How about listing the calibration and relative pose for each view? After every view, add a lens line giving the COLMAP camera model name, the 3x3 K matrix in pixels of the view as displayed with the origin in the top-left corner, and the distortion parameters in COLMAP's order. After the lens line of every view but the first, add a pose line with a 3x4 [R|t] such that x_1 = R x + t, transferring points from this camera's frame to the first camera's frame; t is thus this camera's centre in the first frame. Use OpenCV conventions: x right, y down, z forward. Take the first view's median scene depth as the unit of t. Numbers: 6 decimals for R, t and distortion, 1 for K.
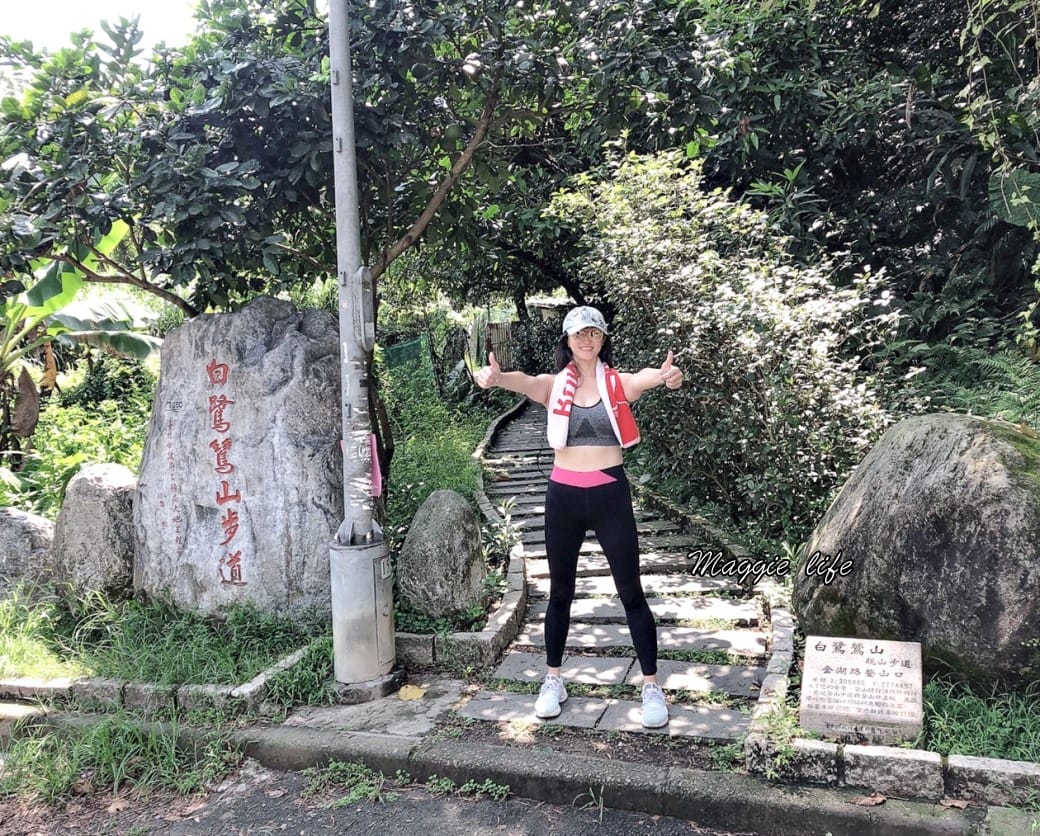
lens RADIAL K [[1130.1, 0, 520.3], [0, 1130.1, 419.7], [0, 0, 1]] dist [0.030611, 0.000000]
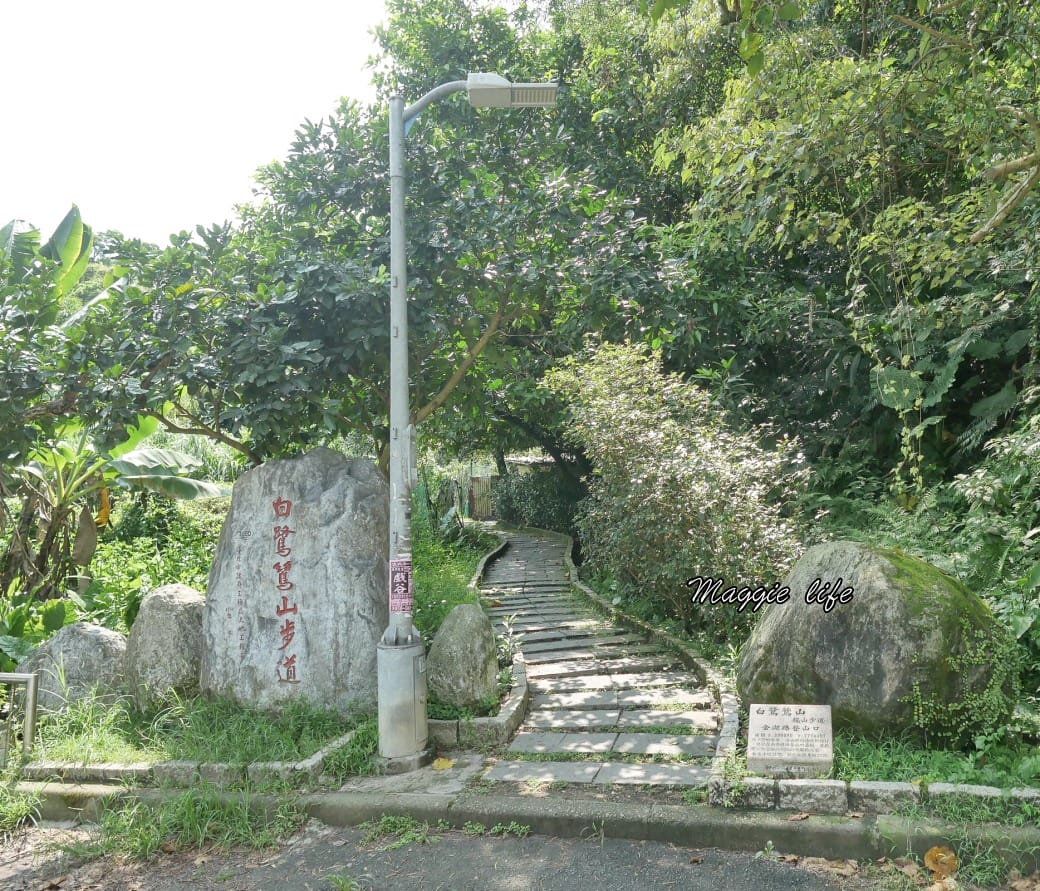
lens RADIAL K [[1834.8, 0, 519.5], [0, 1834.8, 444.5], [0, 0, 1]] dist [-0.099991, 0.000000]
pose [[0.983545, 0.023135, 0.179174, -0.376323], [0.001928, 0.990366, -0.138463, 0.168782], [-0.180651, 0.136530, 0.974025, -1.007959]]
